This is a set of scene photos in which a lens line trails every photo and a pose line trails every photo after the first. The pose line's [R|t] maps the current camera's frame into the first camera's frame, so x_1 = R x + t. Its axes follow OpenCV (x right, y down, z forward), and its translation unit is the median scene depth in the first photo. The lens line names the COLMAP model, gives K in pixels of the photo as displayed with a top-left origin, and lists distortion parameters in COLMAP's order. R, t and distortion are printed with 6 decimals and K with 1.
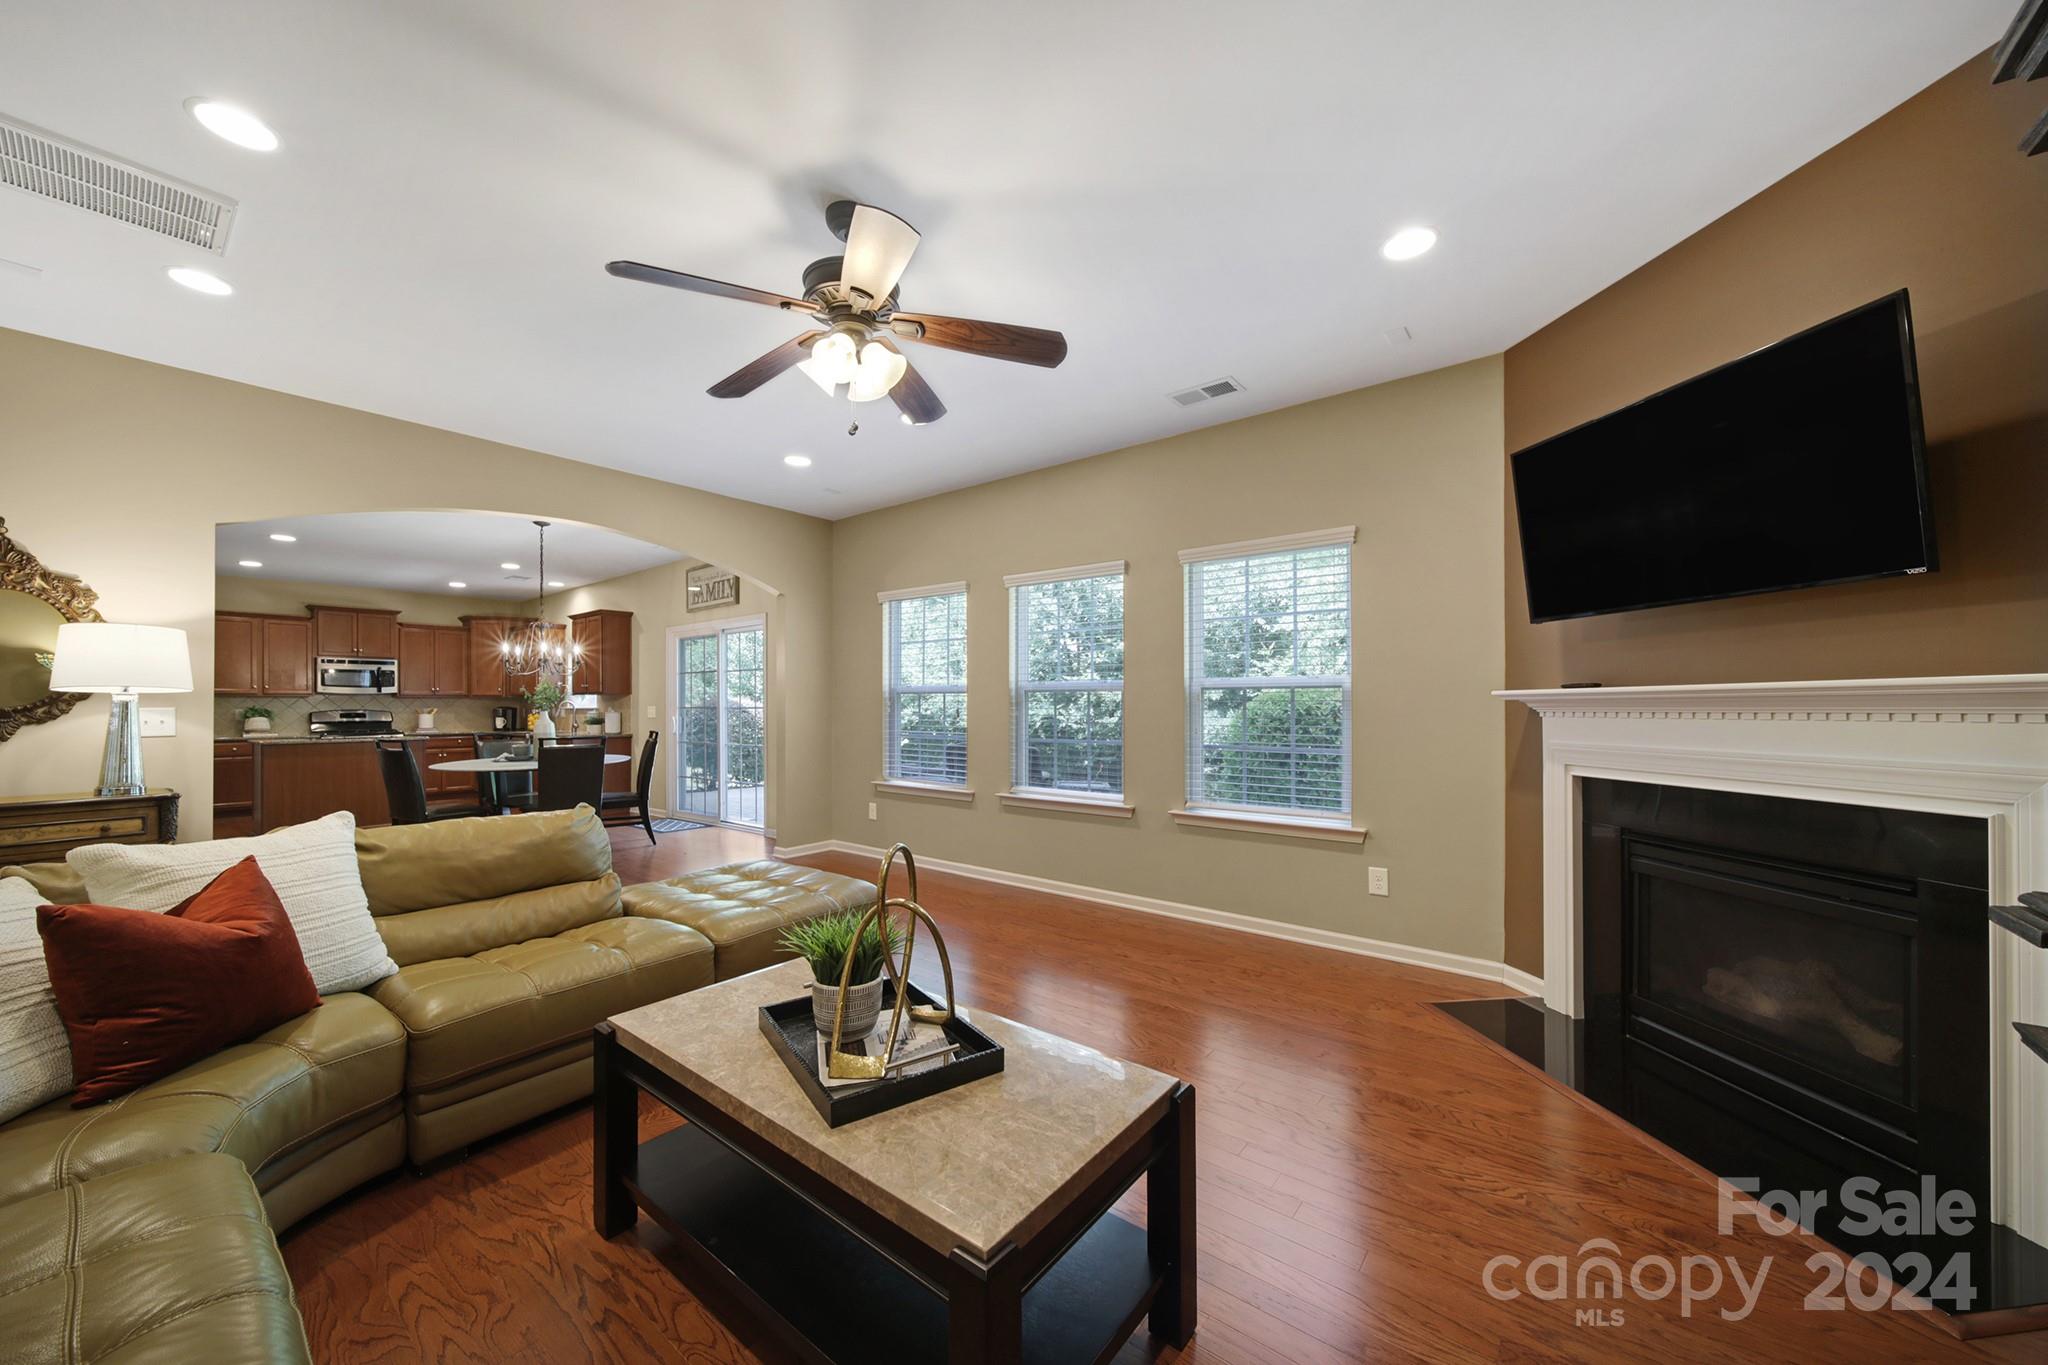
lens RADIAL K [[720.0, 0, 1017.7], [0, 720.0, 700.9], [0, 0, 1]] dist [-0.001010, -0.000710]
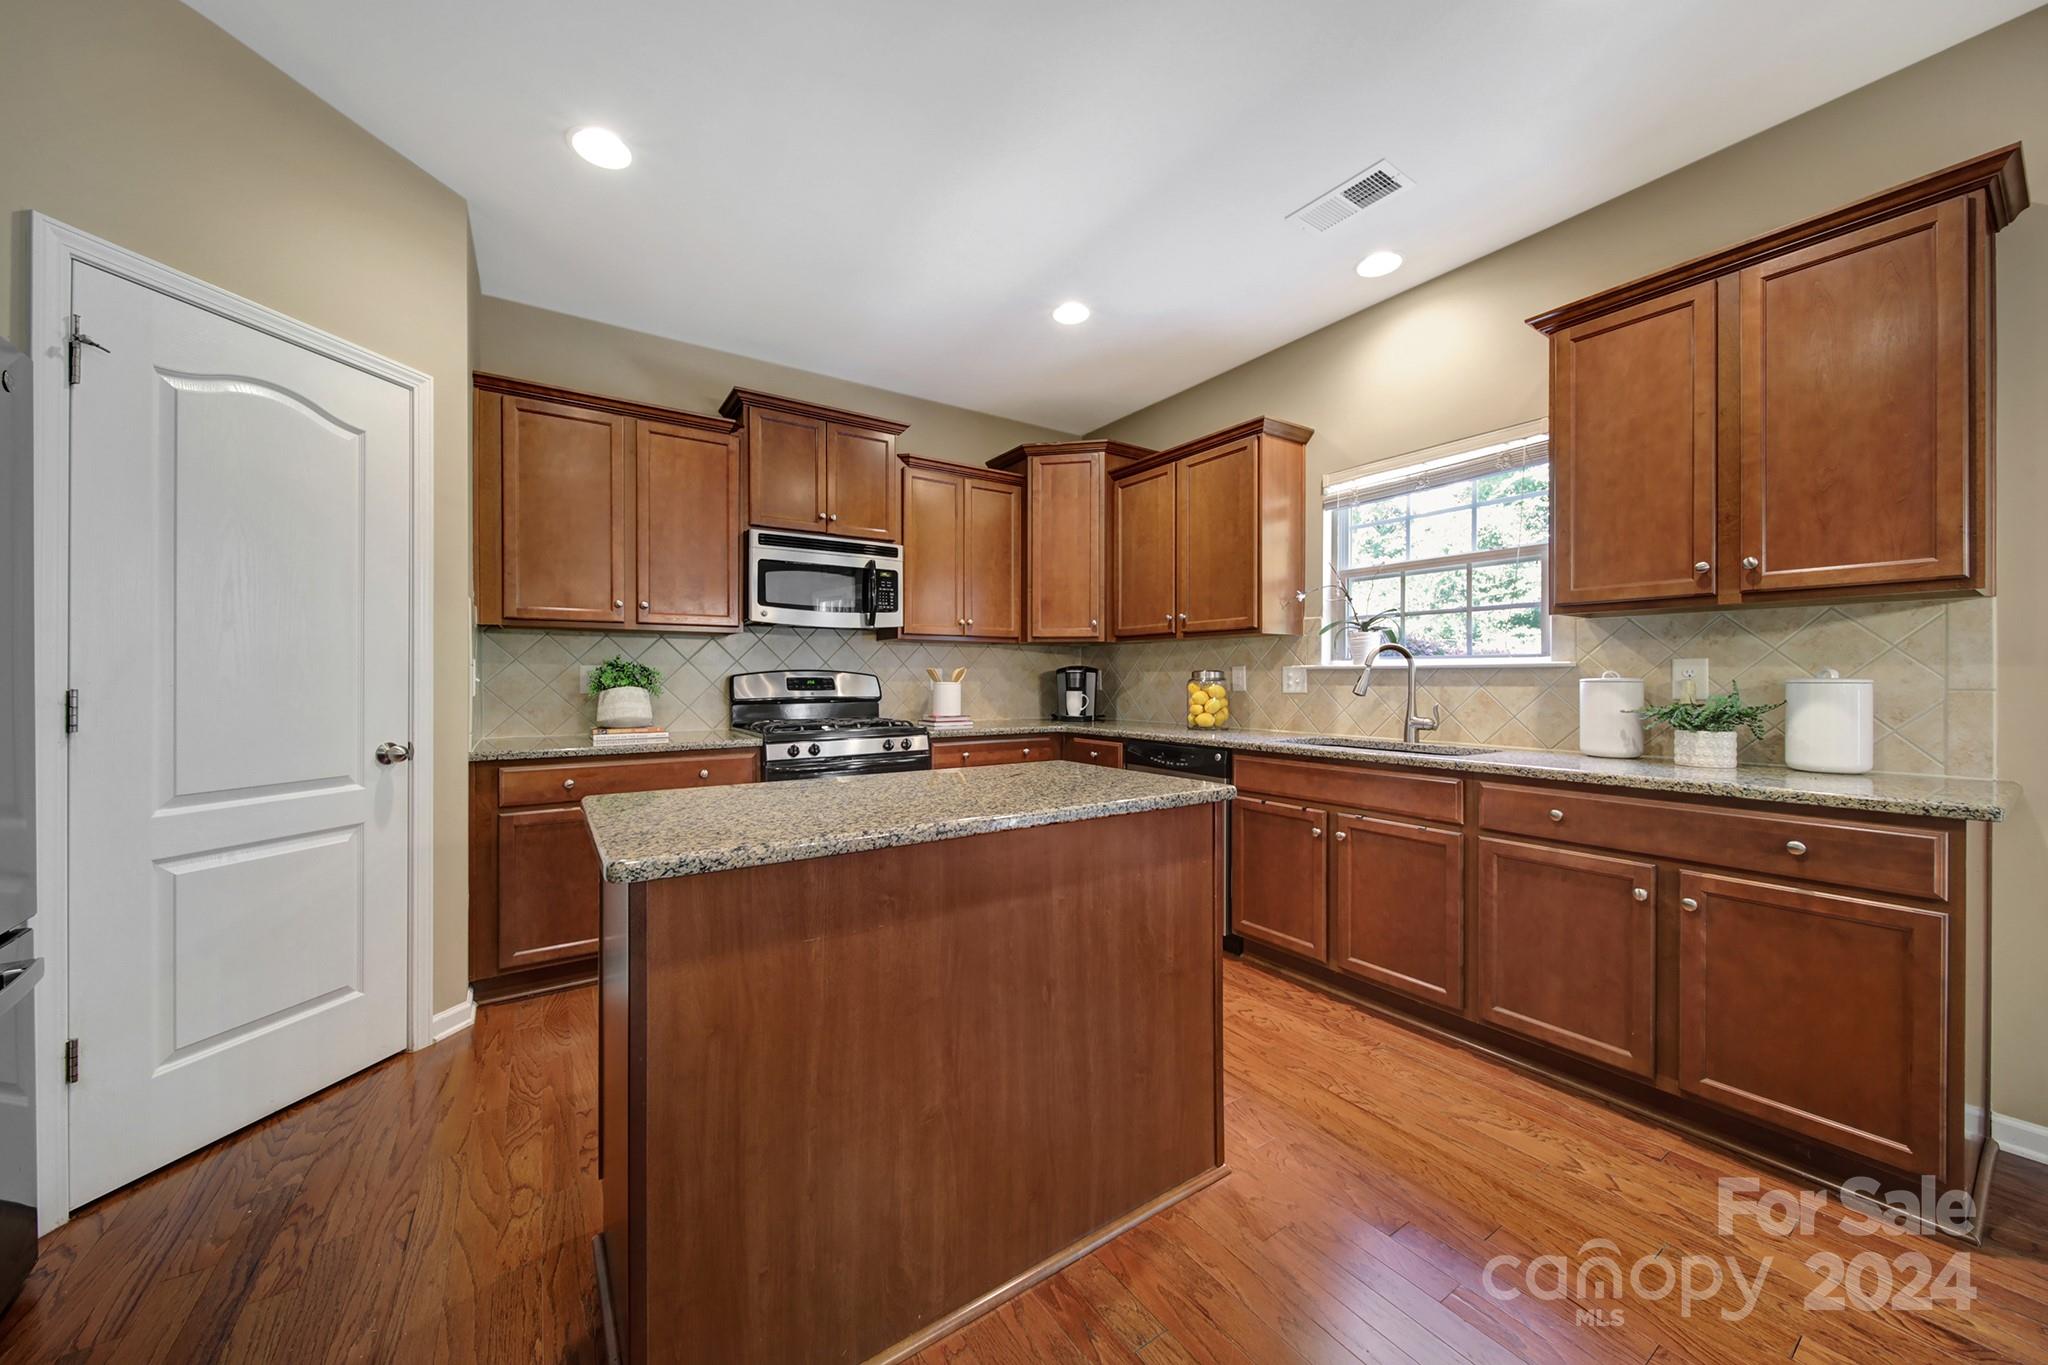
lens RADIAL K [[720.0, 0, 1018.1], [0, 720.0, 676.7], [0, 0, 1]] dist [-0.001010, -0.000710]
pose [[0.948483, 0.005697, -0.316776, -0.687569], [-0.003654, 0.999969, 0.007043, 0.012864], [0.316806, -0.005523, 0.948474, 0.654432]]
